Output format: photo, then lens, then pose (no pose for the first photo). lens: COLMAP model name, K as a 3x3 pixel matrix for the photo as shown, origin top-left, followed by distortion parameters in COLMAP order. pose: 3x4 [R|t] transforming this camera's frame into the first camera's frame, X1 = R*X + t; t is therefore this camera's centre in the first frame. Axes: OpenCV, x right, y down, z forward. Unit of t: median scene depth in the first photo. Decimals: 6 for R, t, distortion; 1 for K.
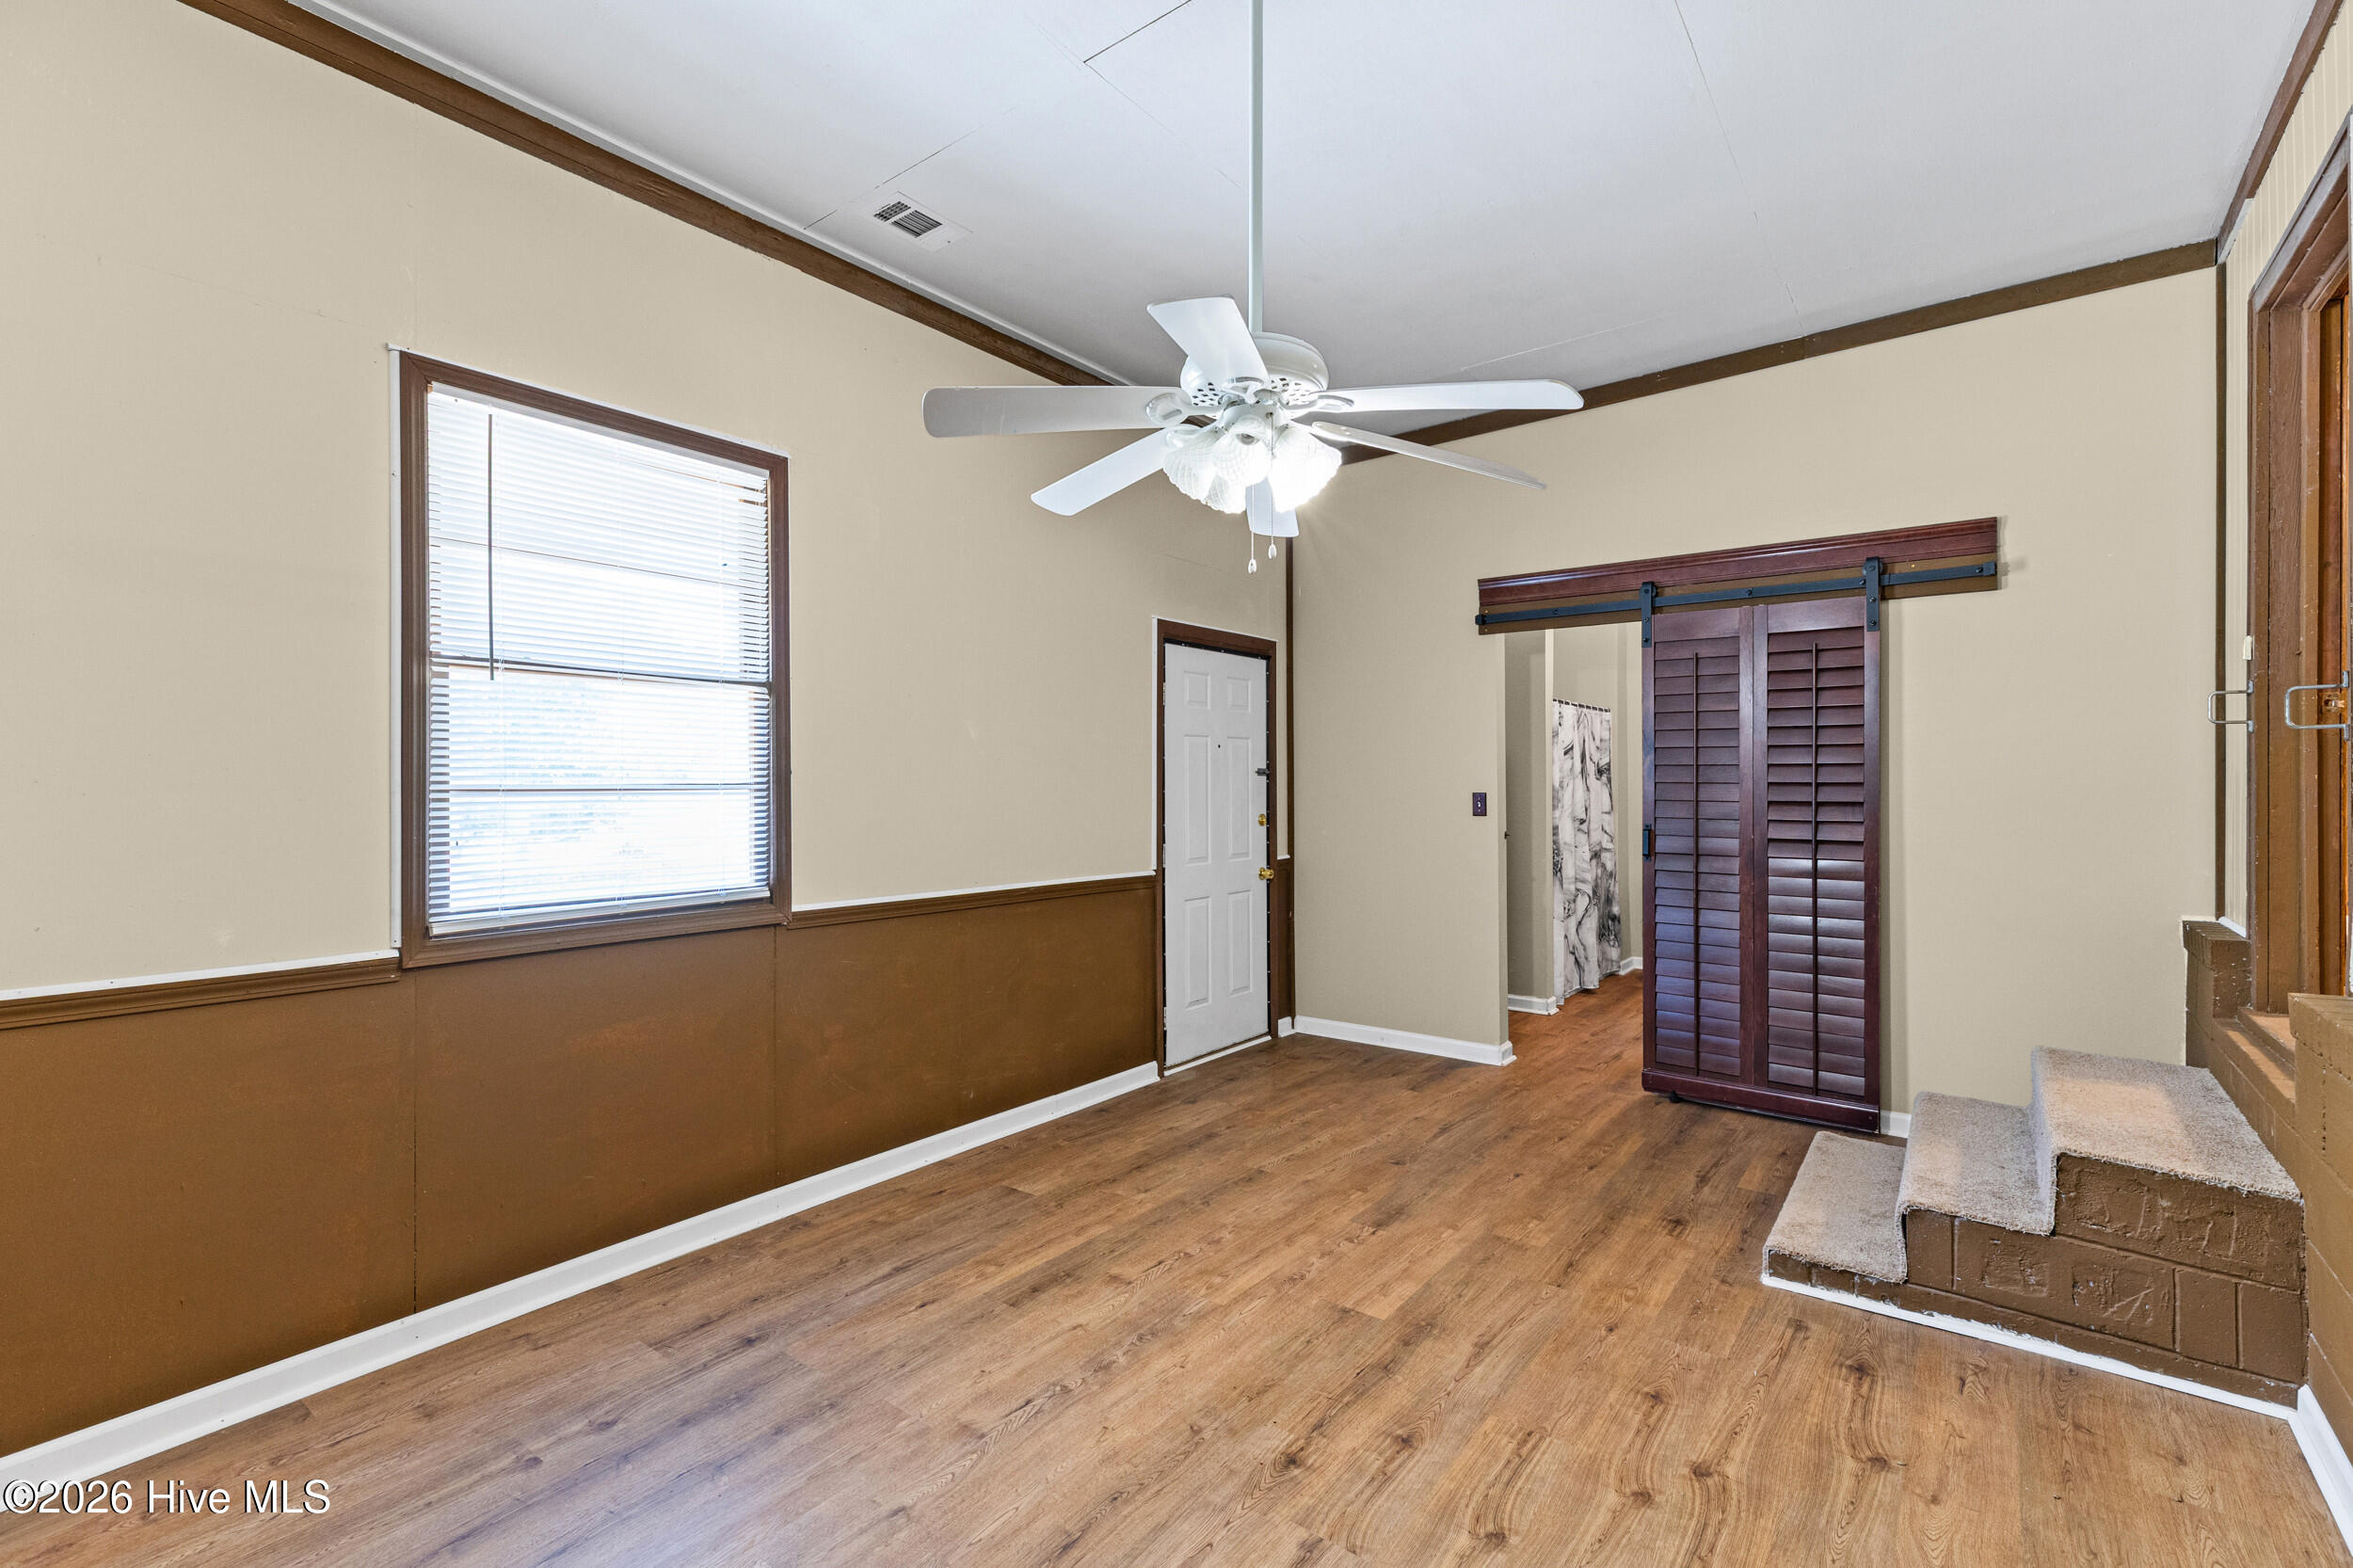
lens RADIAL K [[1057.2, 0, 1172.4], [0, 1057.2, 764.5], [0, 0, 1]] dist [0.006707, 0.000240]
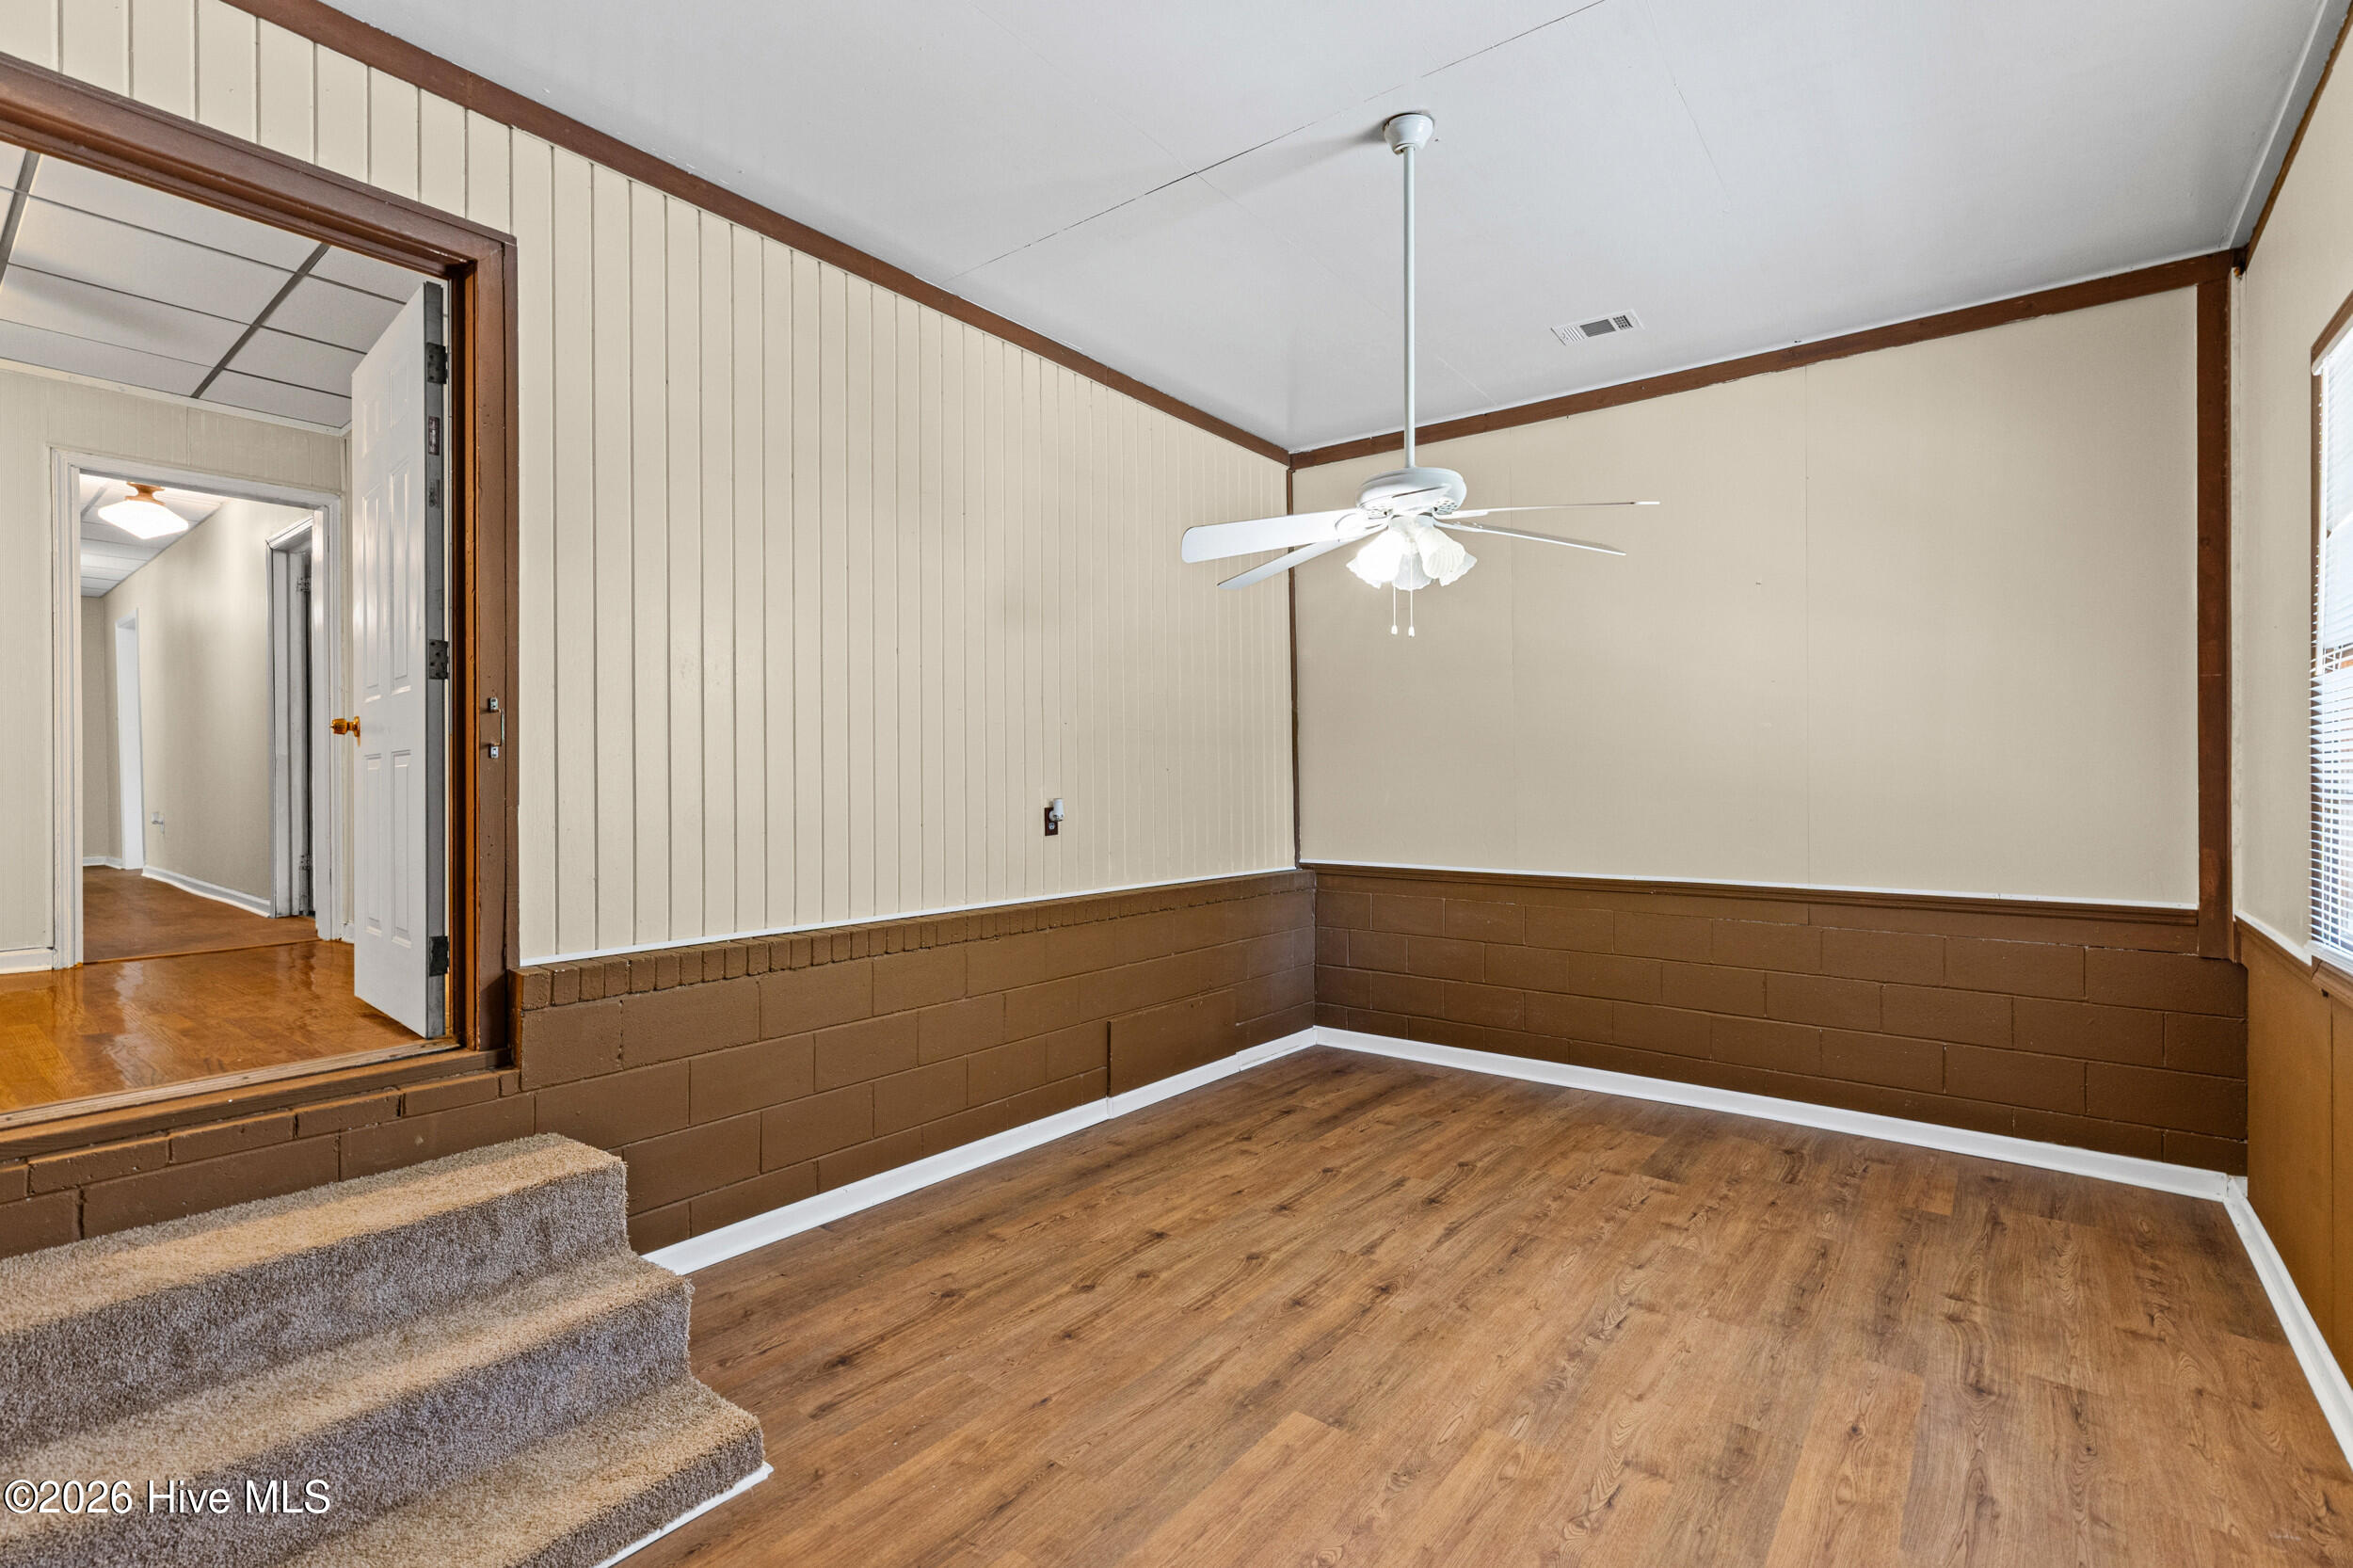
lens RADIAL K [[1057.2, 0, 1176.8], [0, 1057.2, 779.2], [0, 0, 1]] dist [0.006707, 0.000240]
pose [[-0.999862, 0.000069, 0.016618, 0.205770], [-0.000234, 0.999834, -0.018245, 0.015876], [-0.016617, -0.018247, -0.999695, 1.371208]]
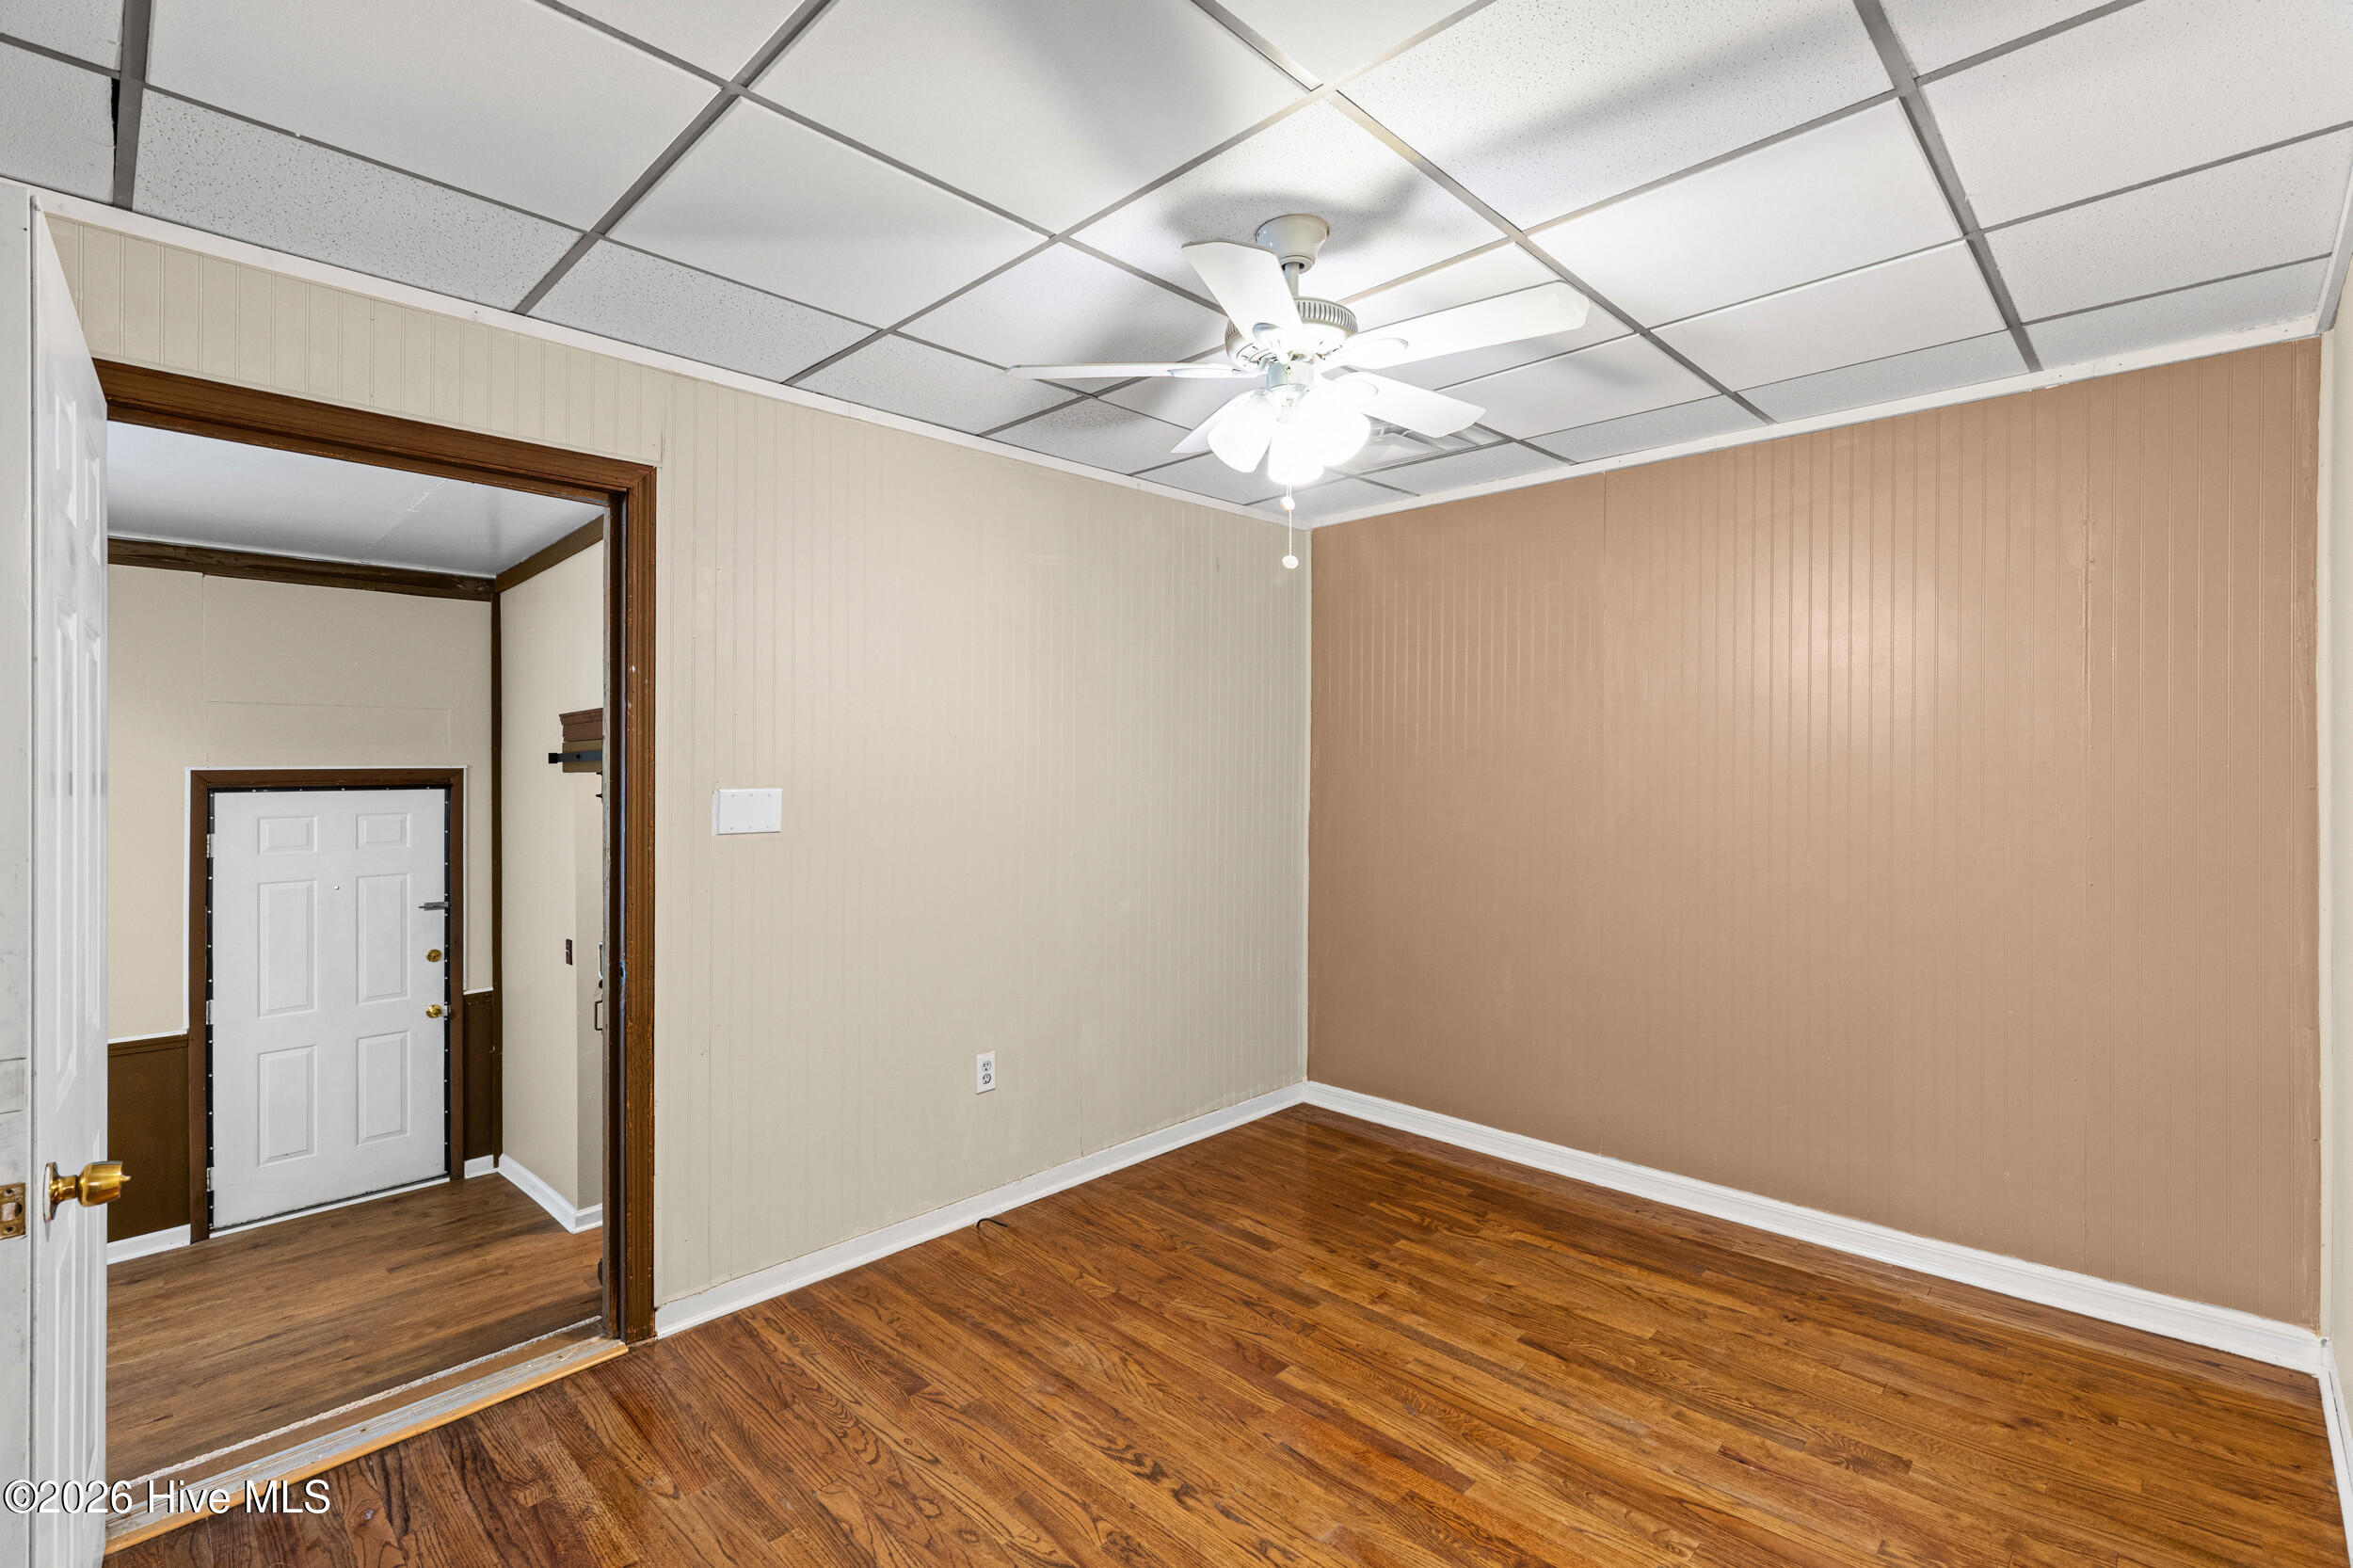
lens RADIAL K [[1057.2, 0, 1189.4], [0, 1057.2, 770.0], [0, 0, 1]] dist [0.006707, 0.000240]
pose [[0.993644, -0.011559, -0.111973, 1.338858], [0.013422, 0.999783, 0.015901, -0.188307], [0.111765, -0.017303, 0.993584, 0.174110]]
